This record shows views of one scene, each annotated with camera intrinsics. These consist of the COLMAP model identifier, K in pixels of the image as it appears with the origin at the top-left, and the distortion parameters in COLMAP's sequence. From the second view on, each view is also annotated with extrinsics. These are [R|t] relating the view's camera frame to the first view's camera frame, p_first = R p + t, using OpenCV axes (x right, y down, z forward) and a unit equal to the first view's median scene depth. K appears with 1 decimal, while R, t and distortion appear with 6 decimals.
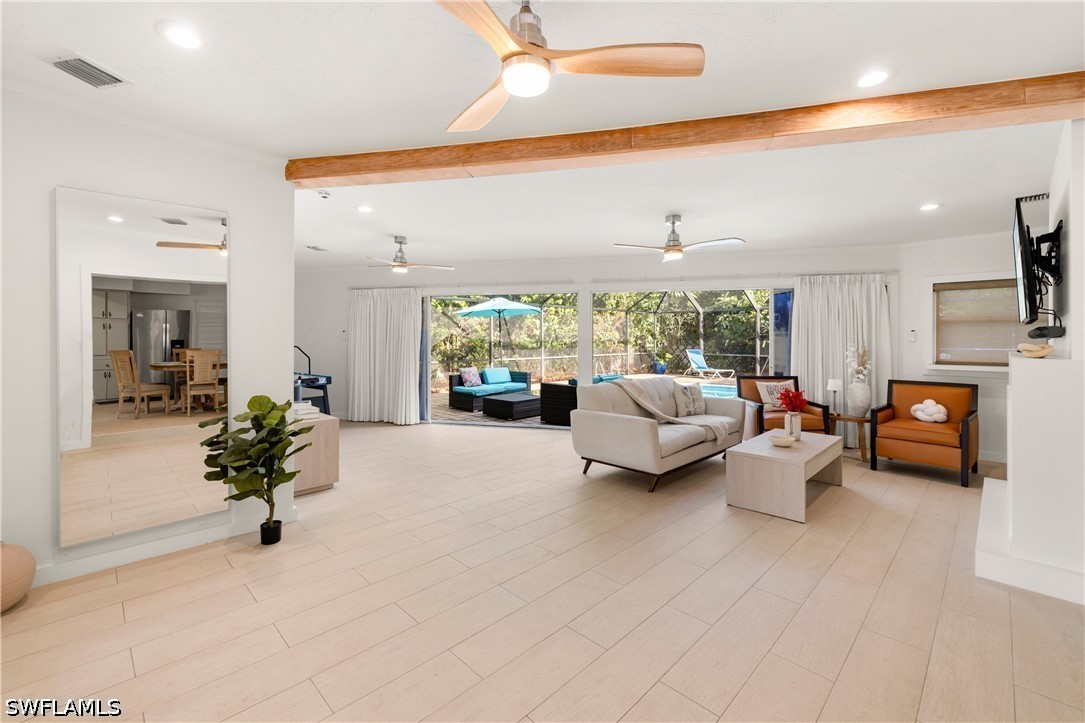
lens RADIAL K [[454.9, 0, 526.1], [0, 454.9, 334.0], [0, 0, 1]] dist [0.000629, -0.000242]
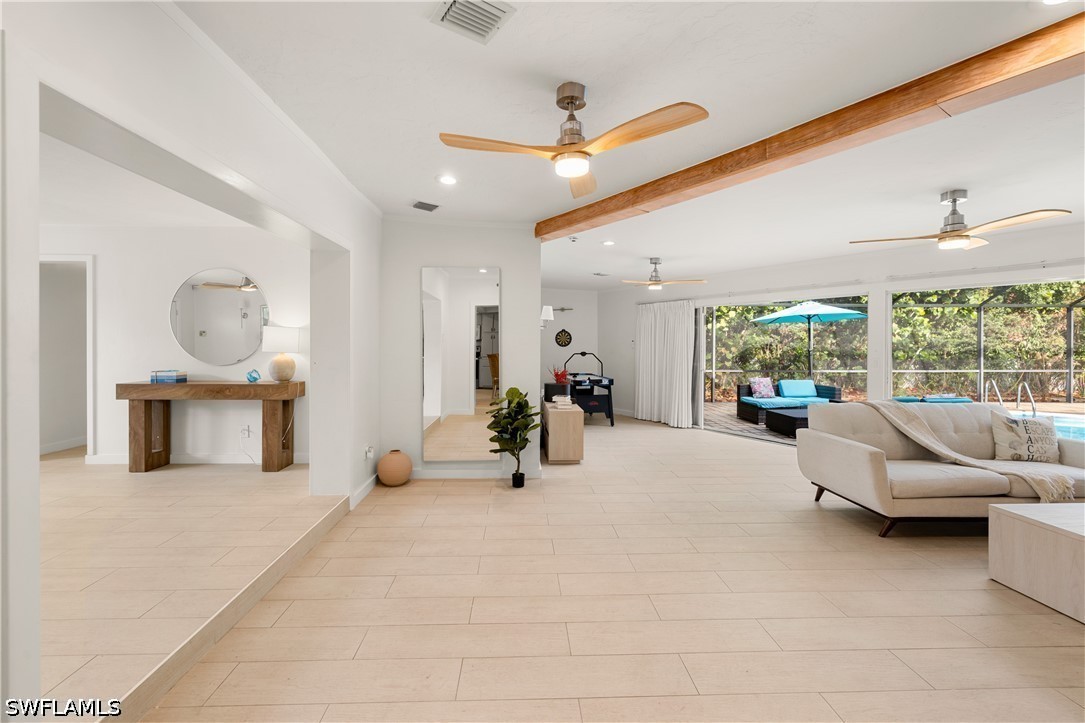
lens RADIAL K [[454.9, 0, 538.4], [0, 454.9, 342.0], [0, 0, 1]] dist [0.000629, -0.000242]
pose [[0.739811, -0.000722, -0.672815, 0.328128], [0.004126, 0.999985, 0.003464, -0.013241], [0.672802, -0.005339, 0.739803, -0.035134]]
